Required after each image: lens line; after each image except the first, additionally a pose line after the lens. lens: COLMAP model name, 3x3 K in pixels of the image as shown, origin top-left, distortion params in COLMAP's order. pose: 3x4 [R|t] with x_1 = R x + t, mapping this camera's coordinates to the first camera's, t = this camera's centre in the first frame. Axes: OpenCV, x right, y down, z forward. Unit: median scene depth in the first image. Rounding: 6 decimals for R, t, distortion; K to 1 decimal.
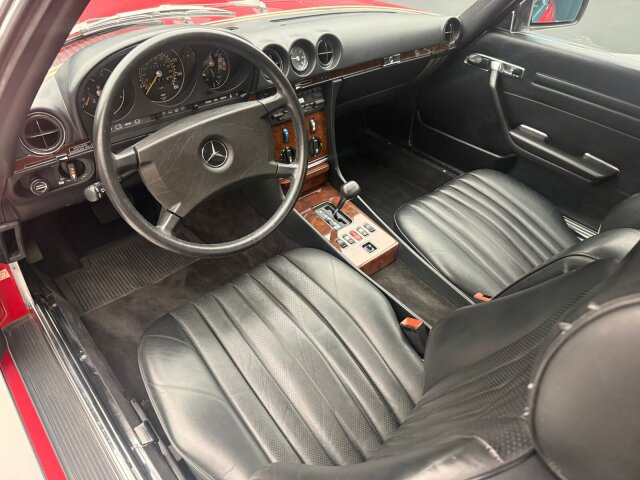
lens RADIAL K [[444.9, 0, 304.0], [0, 444.9, 242.0], [0, 0, 1]] dist [-0.002959, -0.020891]
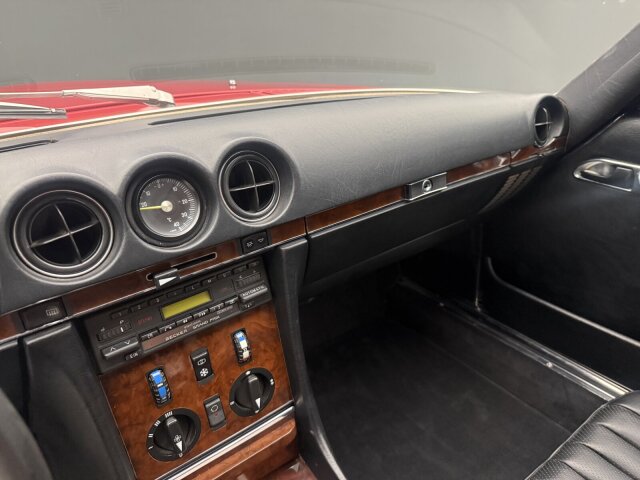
lens RADIAL K [[444.9, 0, 314.5], [0, 444.9, 234.9], [0, 0, 1]] dist [-0.002959, -0.020891]
pose [[0.993642, -0.035160, -0.106954, 0.134747], [0.009433, 0.972644, -0.232109, -0.266993], [0.112189, 0.229624, 0.966792, 0.580943]]
